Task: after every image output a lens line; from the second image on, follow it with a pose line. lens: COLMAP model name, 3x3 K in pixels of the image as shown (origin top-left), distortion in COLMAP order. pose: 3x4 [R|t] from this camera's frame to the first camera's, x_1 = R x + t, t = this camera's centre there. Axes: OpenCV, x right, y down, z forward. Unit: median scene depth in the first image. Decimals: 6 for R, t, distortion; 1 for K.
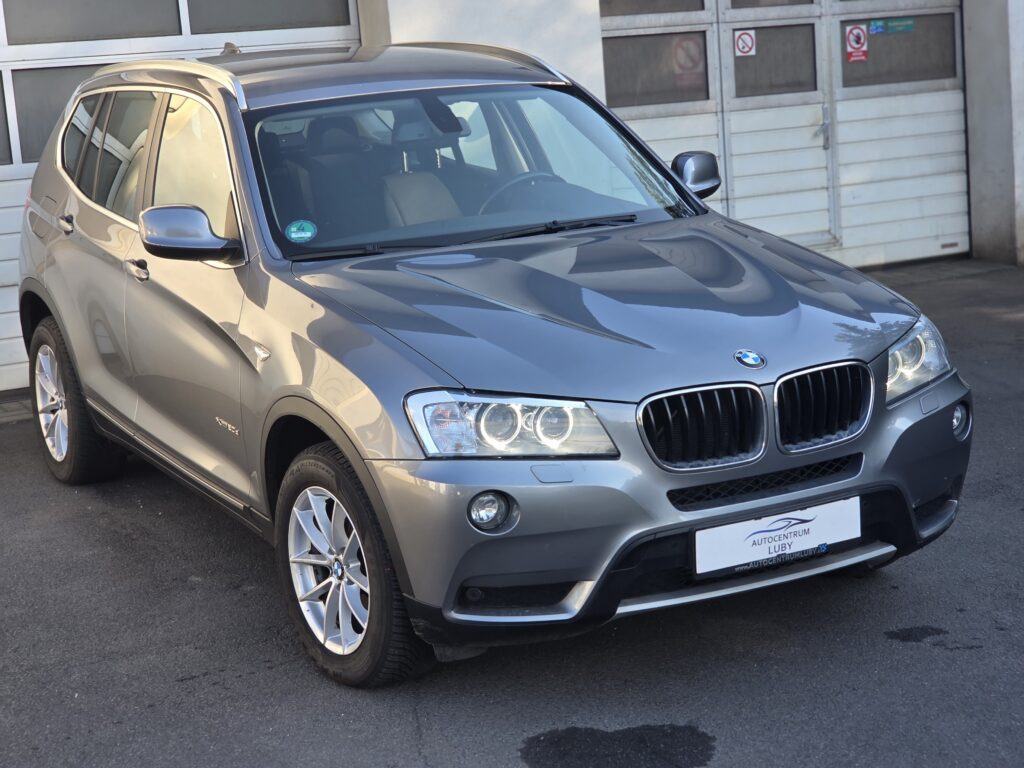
lens RADIAL K [[1976.4, 0, 513.0], [0, 1976.4, 416.8], [0, 0, 1]] dist [0.003907, 0.413212]
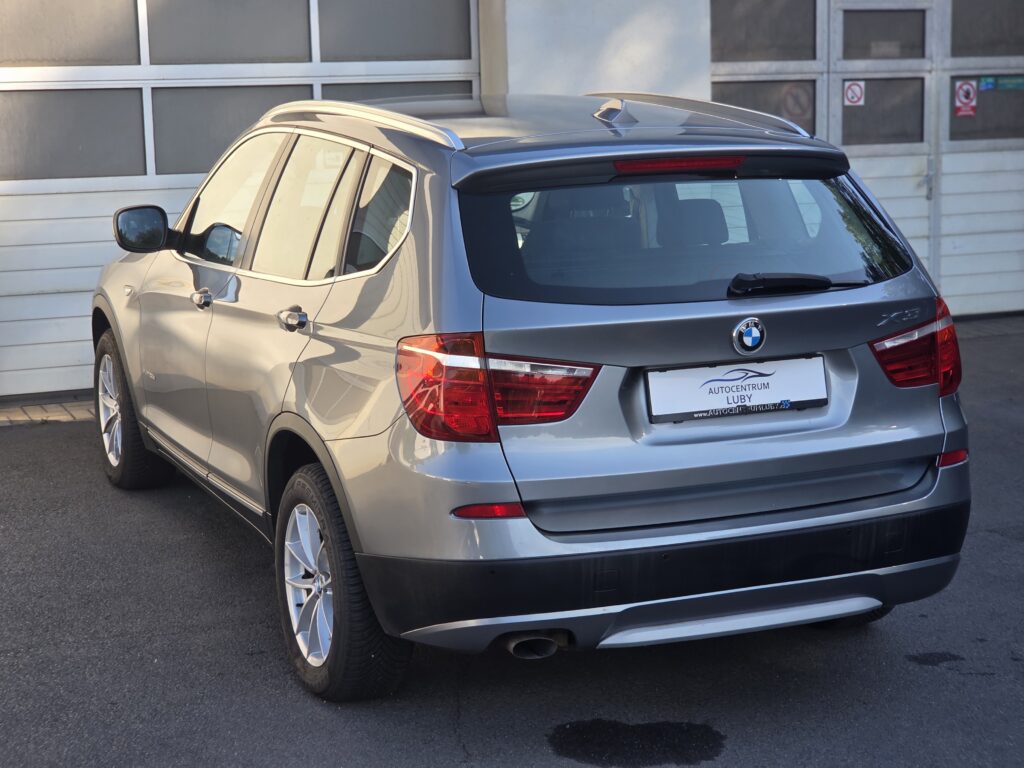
lens RADIAL K [[1996.1, 0, 512.0], [0, 1996.1, 384.0], [0, 0, 1]] dist [-0.082693, 1.163041]
pose [[0.995707, 0.058614, -0.071638, 0.046775], [-0.060786, 0.997743, -0.028517, 0.006748], [0.069805, 0.032749, 0.997023, -0.095336]]
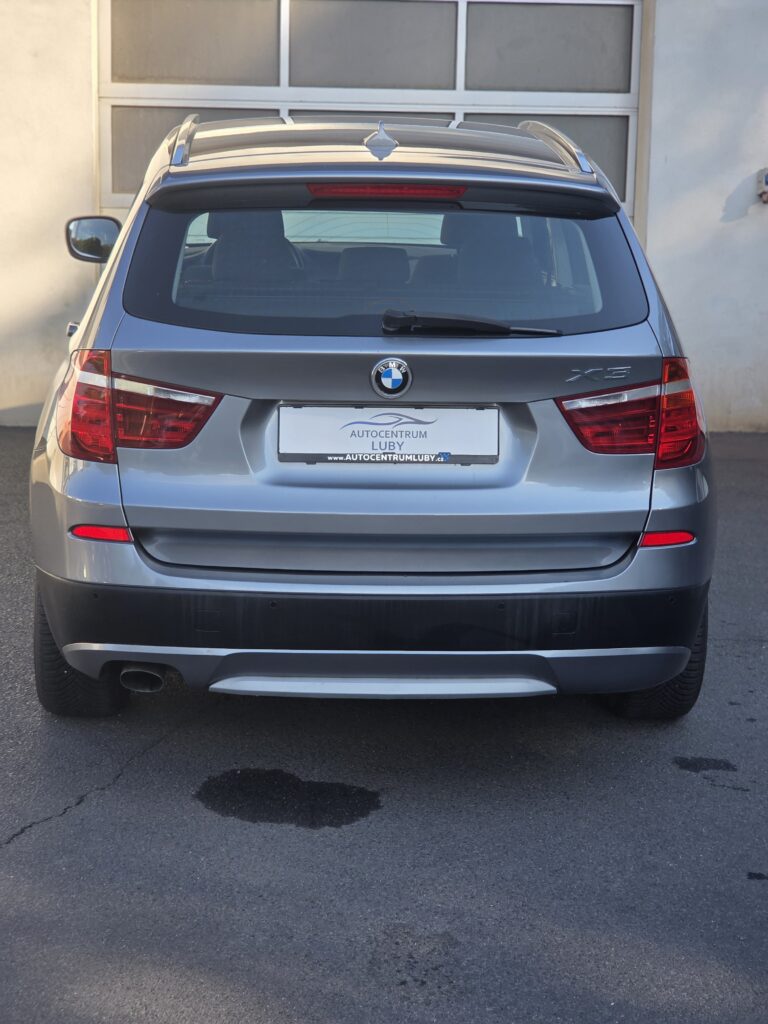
lens RADIAL K [[1996.1, 0, 369.8], [0, 1996.1, 513.3], [0, 0, 1]] dist [-0.082693, 1.163041]
pose [[0.901151, 0.166312, -0.400334, 0.434615], [-0.159936, 0.985883, 0.049551, -0.032627], [0.402924, 0.019375, 0.915029, 0.053746]]
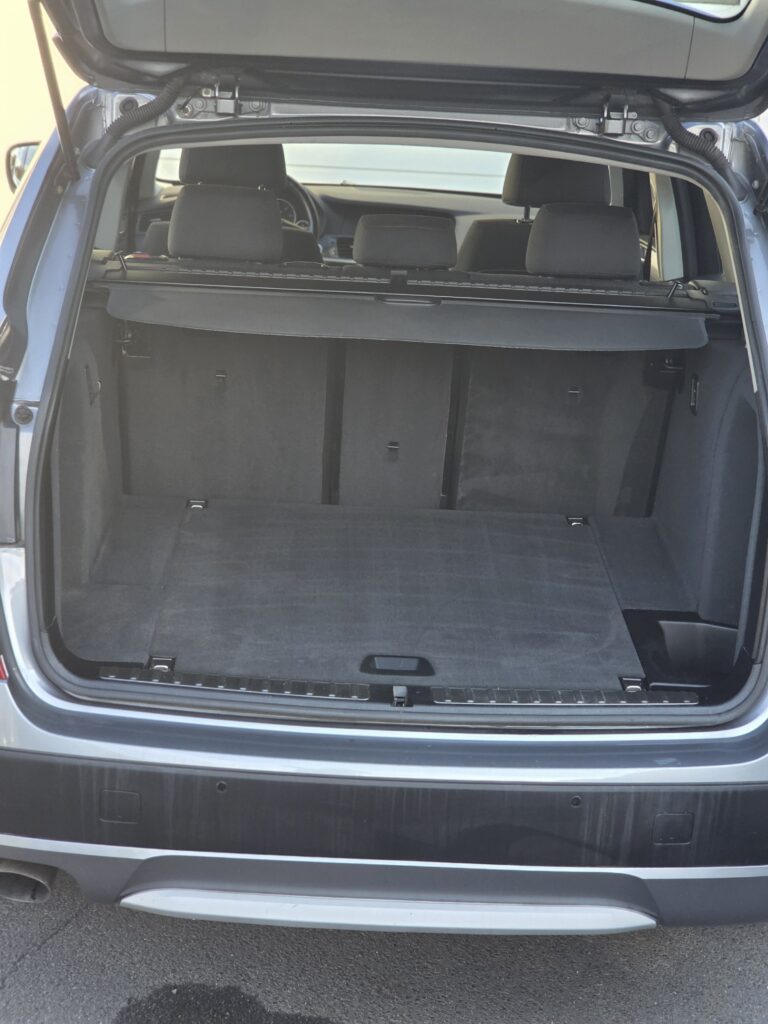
lens RADIAL K [[1974.0, 0, 384.0], [0, 1974.0, 512.0], [0, 0, 1]] dist [0.069733, 0.027560]
pose [[0.887149, 0.219557, -0.405909, 0.302712], [-0.196265, 0.975567, 0.098733, -0.082170], [0.417669, -0.007925, 0.908565, 0.351620]]
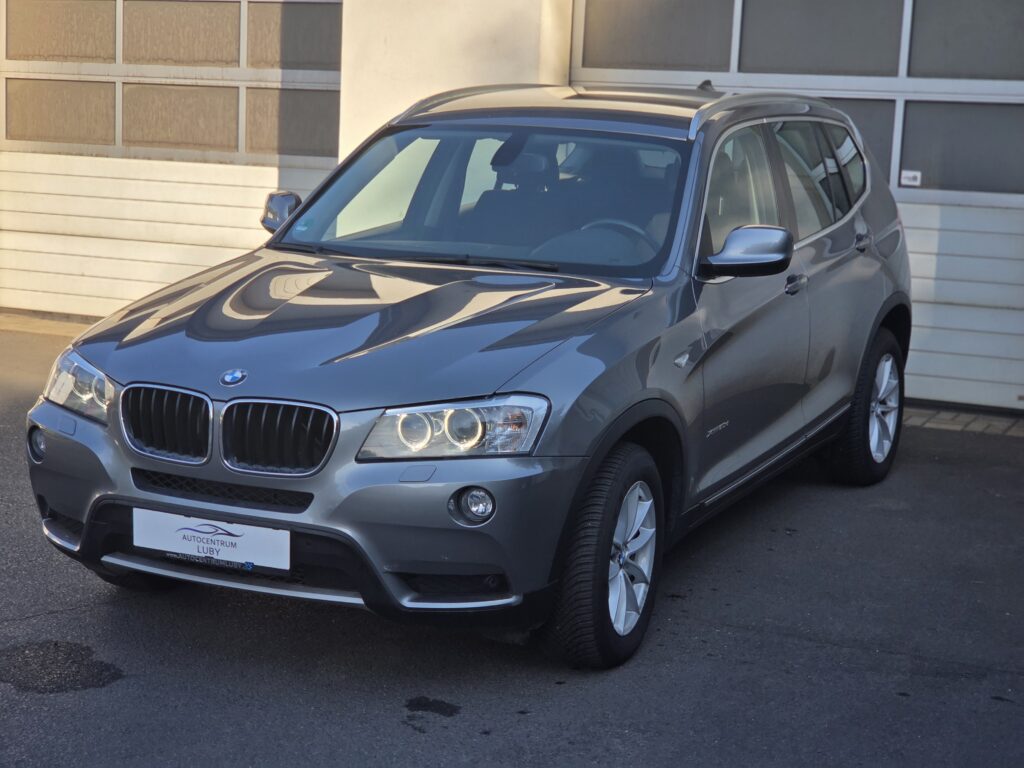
lens RADIAL K [[1974.0, 0, 538.5], [0, 1974.0, 410.6], [0, 0, 1]] dist [0.069733, 0.027560]
pose [[0.580459, 0.218762, -0.784353, 1.000579], [-0.231169, 0.967877, 0.098872, -0.146716], [0.780787, 0.123928, 0.612384, 0.431004]]
